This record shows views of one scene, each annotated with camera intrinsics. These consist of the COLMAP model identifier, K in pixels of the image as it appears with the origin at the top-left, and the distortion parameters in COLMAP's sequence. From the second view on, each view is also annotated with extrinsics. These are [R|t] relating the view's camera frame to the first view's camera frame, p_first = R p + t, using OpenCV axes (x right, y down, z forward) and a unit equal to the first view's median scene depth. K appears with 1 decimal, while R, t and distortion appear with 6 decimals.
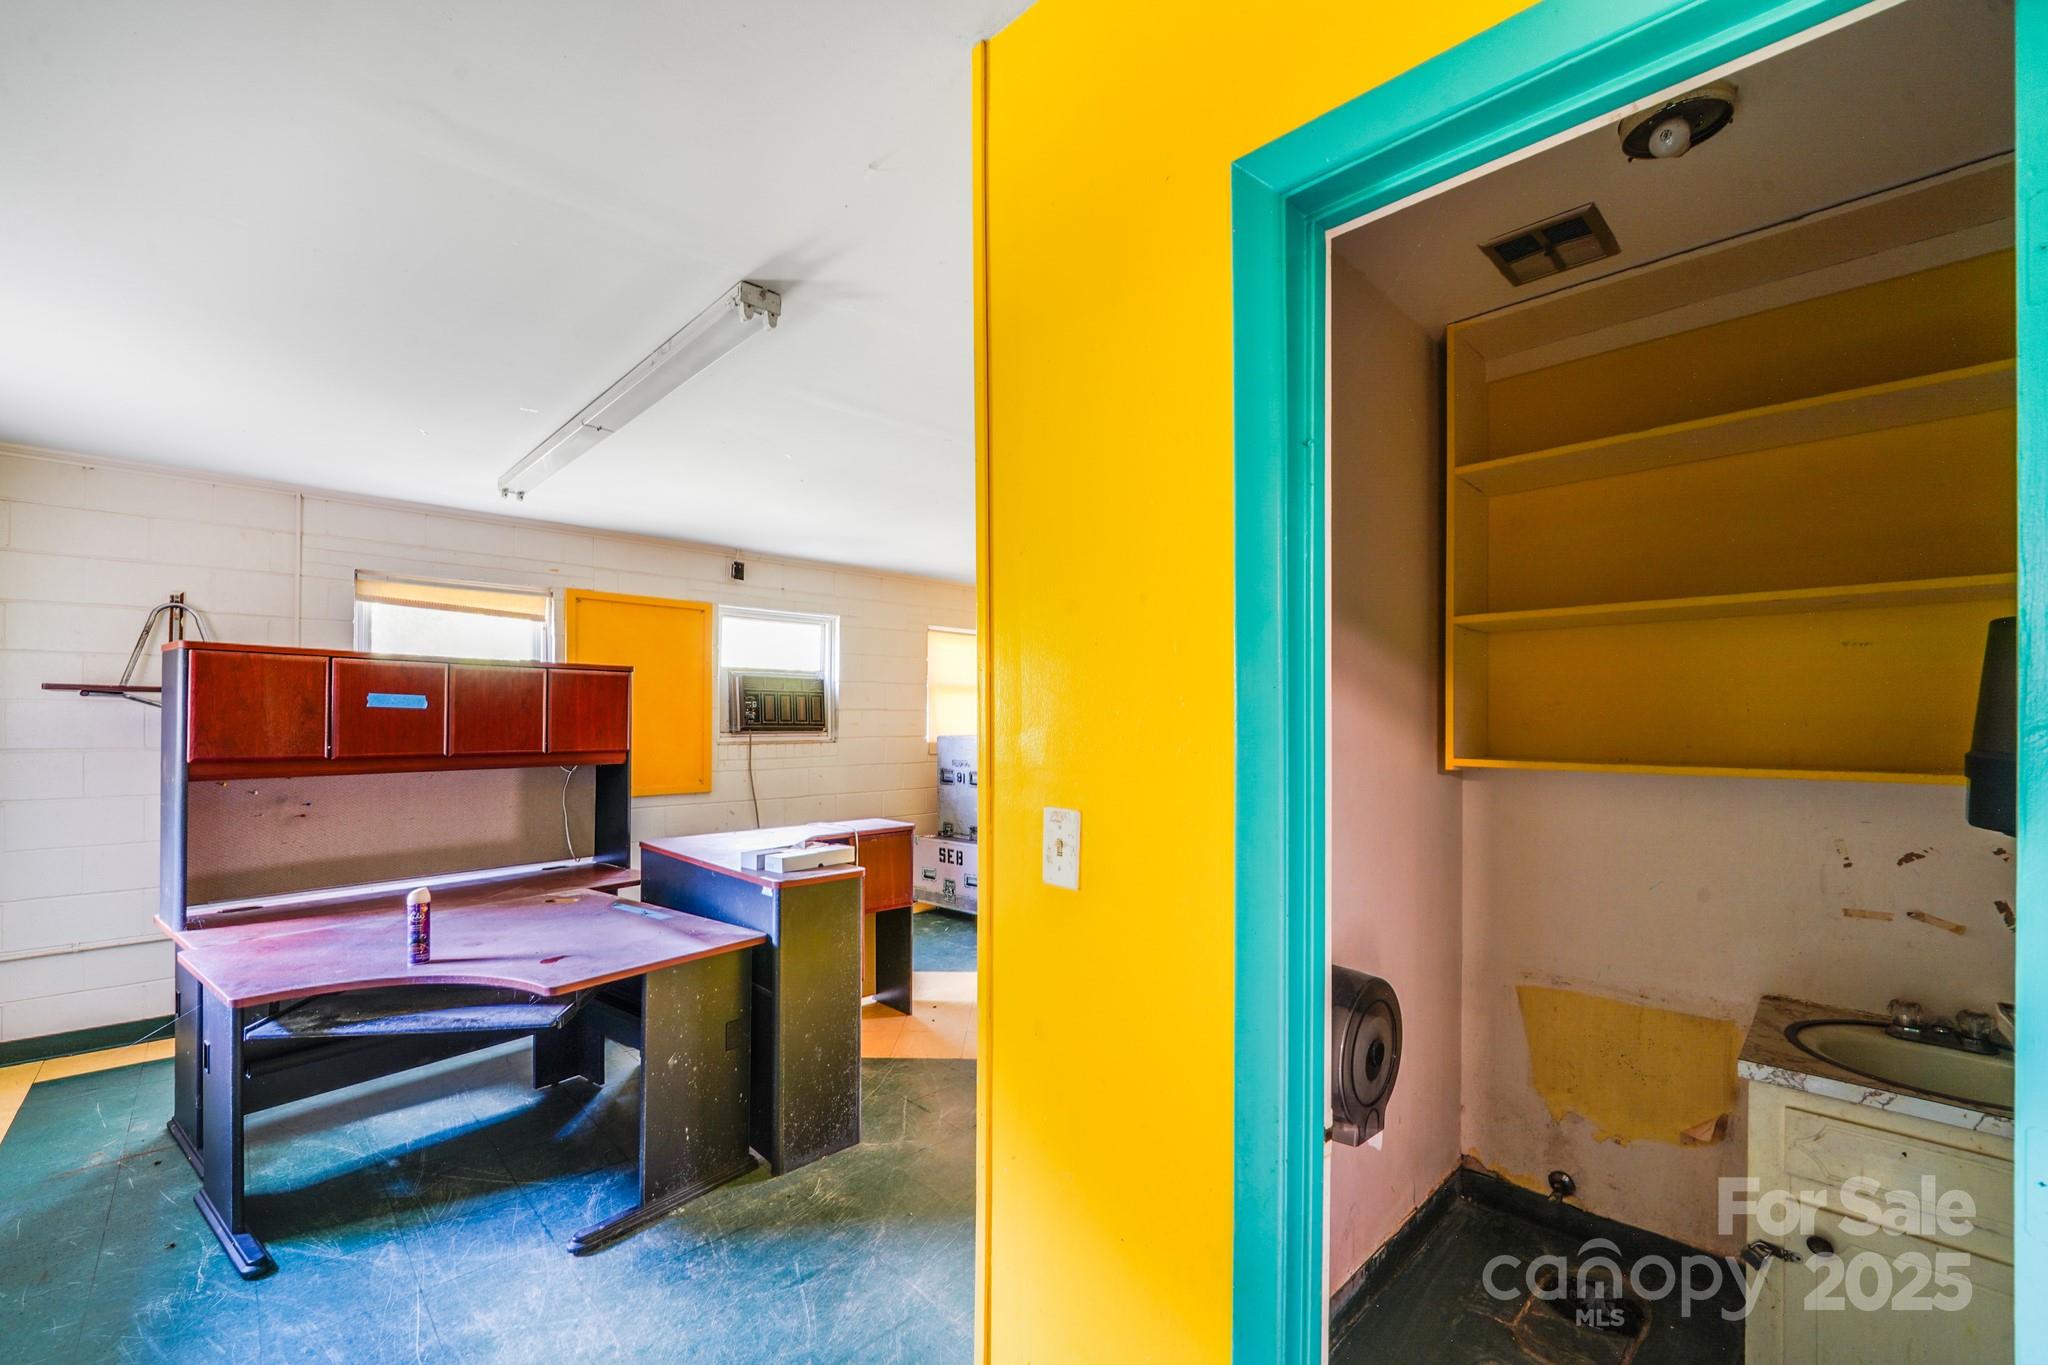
lens RADIAL K [[831.8, 0, 1018.6], [0, 831.8, 677.5], [0, 0, 1]] dist [-0.010745, -0.000761]
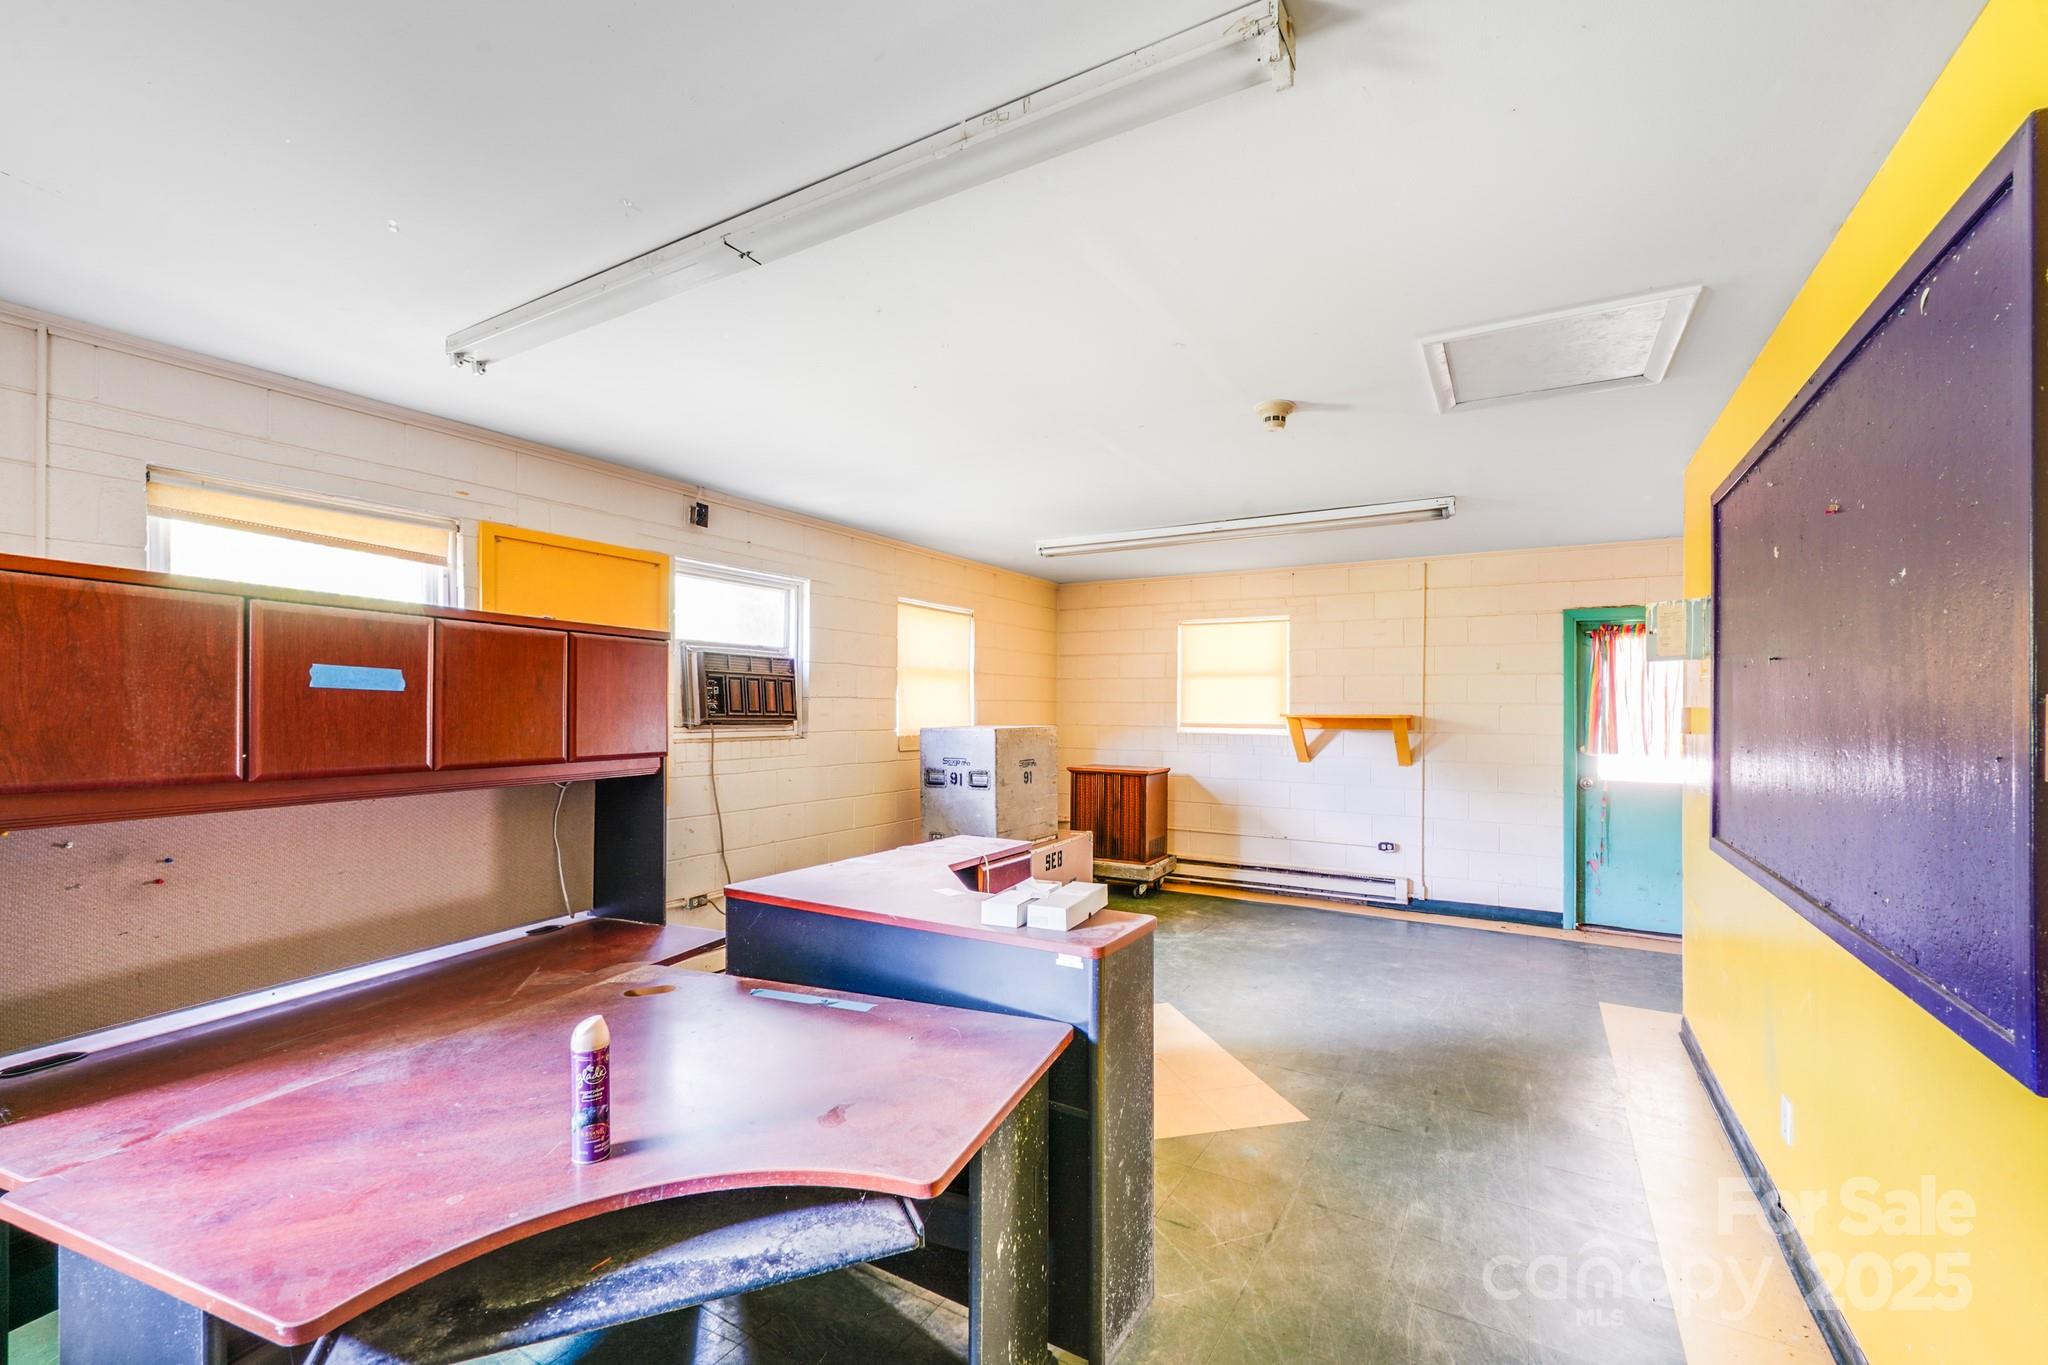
lens RADIAL K [[848.5, 0, 1007.1], [0, 848.5, 679.1], [0, 0, 1]] dist [-0.007728, -0.001120]
pose [[0.964148, 0.009889, 0.265179, -0.273678], [-0.013709, 0.999827, 0.012559, 0.009134], [-0.265009, -0.015744, 0.964117, 0.177003]]
